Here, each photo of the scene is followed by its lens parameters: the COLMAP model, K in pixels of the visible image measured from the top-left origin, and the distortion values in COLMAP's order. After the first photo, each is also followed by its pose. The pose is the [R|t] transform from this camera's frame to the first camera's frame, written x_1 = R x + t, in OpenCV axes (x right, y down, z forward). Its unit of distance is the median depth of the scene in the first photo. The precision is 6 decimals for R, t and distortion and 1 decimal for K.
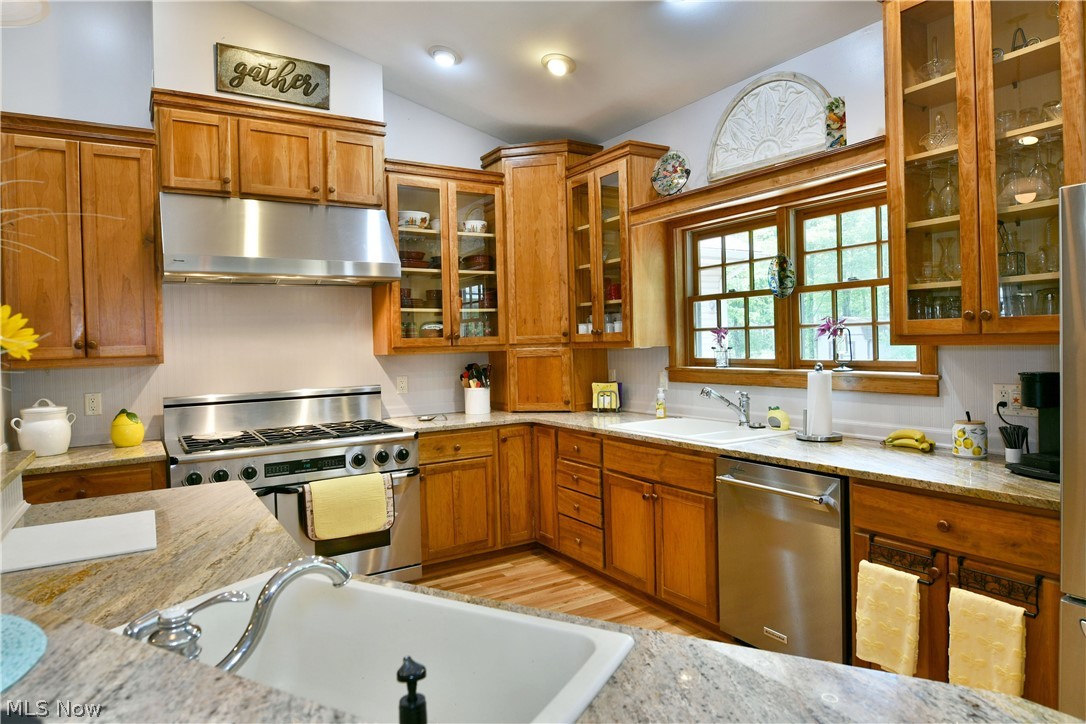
lens RADIAL K [[660.5, 0, 544.3], [0, 660.5, 346.1], [0, 0, 1]] dist [-0.014043, -0.001359]
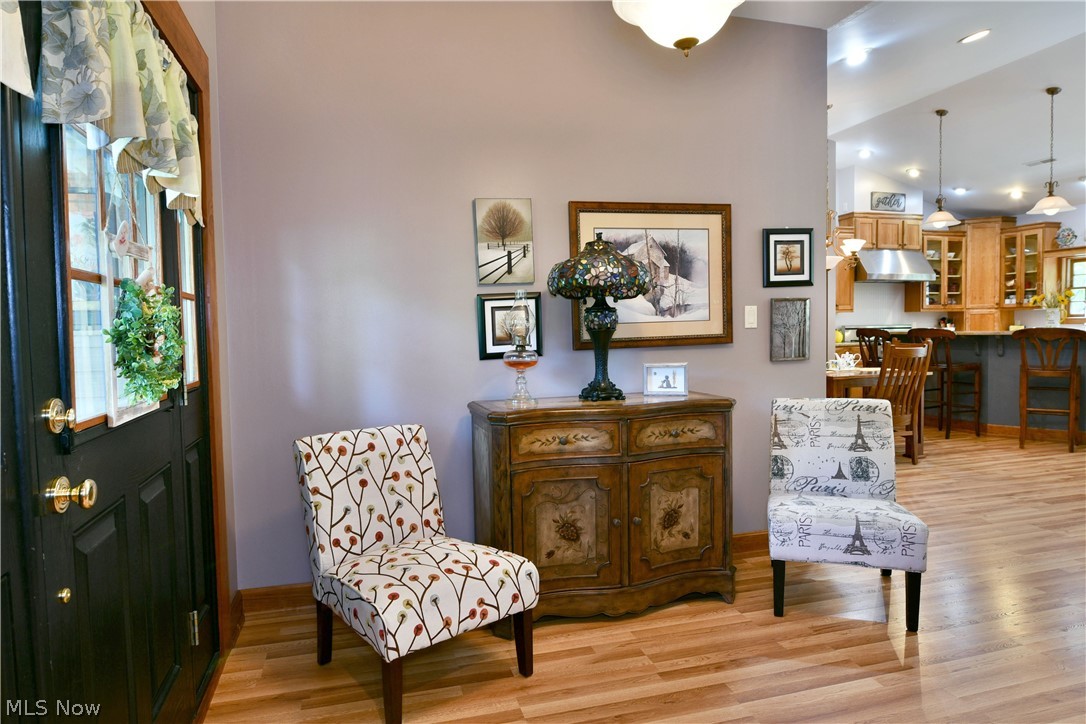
lens RADIAL K [[654.4, 0, 538.9], [0, 654.4, 358.9], [0, 0, 1]] dist [-0.010626, -0.006900]
pose [[0.960328, 0.026006, -0.277658, -0.964464], [-0.013140, 0.998756, 0.048098, 0.094561], [0.278563, -0.042541, 0.959475, -1.775360]]
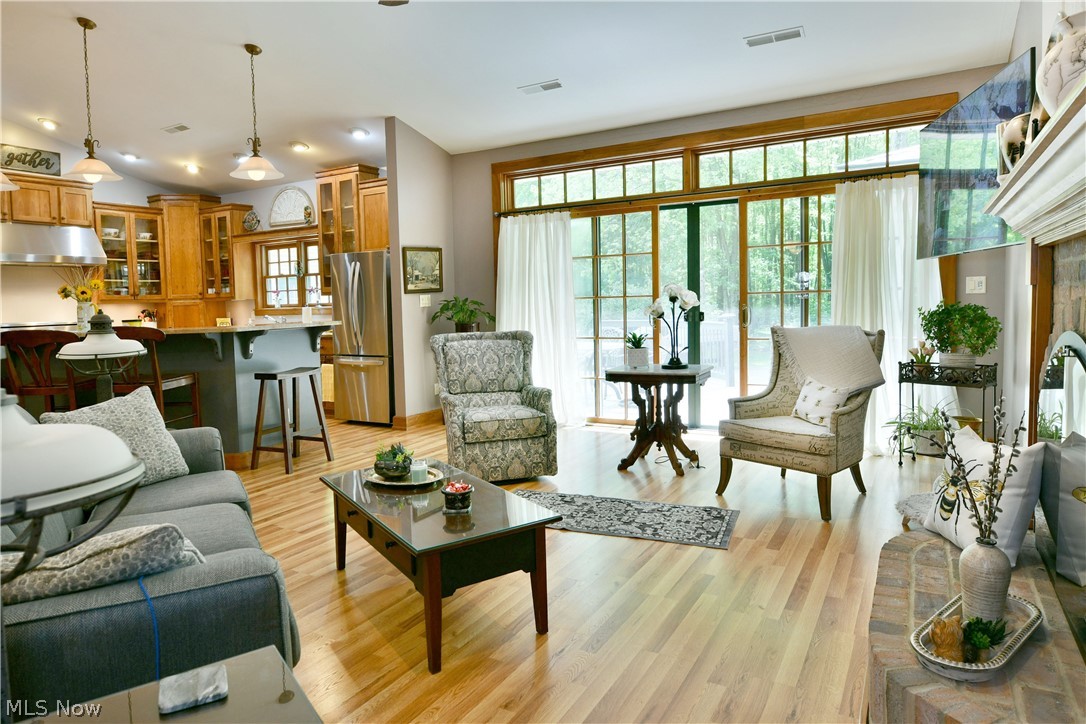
lens RADIAL K [[664.9, 0, 546.5], [0, 664.9, 332.9], [0, 0, 1]] dist [-0.013671, -0.003246]
pose [[0.880830, -0.021746, 0.472933, 0.004376], [0.009990, 0.999576, 0.027355, 0.062025], [-0.473328, -0.019370, 0.880674, -1.395193]]
